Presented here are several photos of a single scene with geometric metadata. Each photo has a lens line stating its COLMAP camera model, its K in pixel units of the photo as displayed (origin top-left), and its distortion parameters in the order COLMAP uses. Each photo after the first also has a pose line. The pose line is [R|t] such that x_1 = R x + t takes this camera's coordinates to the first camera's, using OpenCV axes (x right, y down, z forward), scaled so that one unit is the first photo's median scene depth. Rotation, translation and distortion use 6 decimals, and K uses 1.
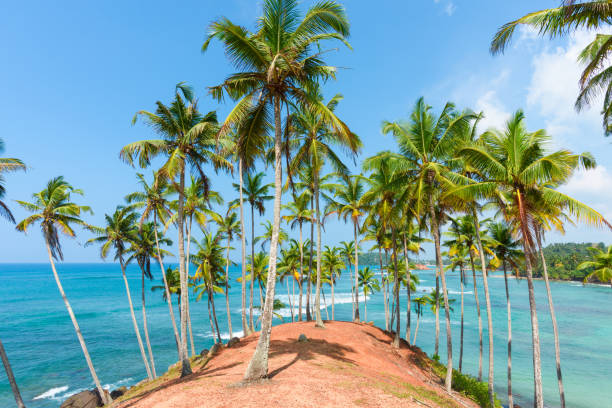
lens RADIAL K [[347.7, 0, 306.0], [0, 347.7, 204.0], [0, 0, 1]] dist [-0.011789, 0.000157]
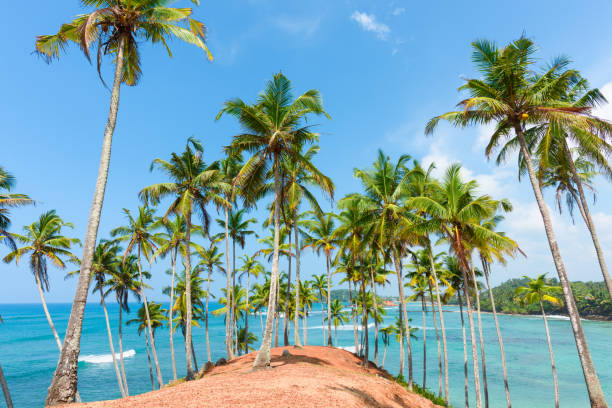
lens RADIAL K [[347.7, 0, 306.0], [0, 347.7, 204.0], [0, 0, 1]] dist [-0.011789, 0.000157]
pose [[0.995932, 0.014666, 0.088909, -0.027918], [-0.005389, 0.994594, -0.103702, 0.005382], [-0.089949, 0.102801, 0.990627, -0.108015]]
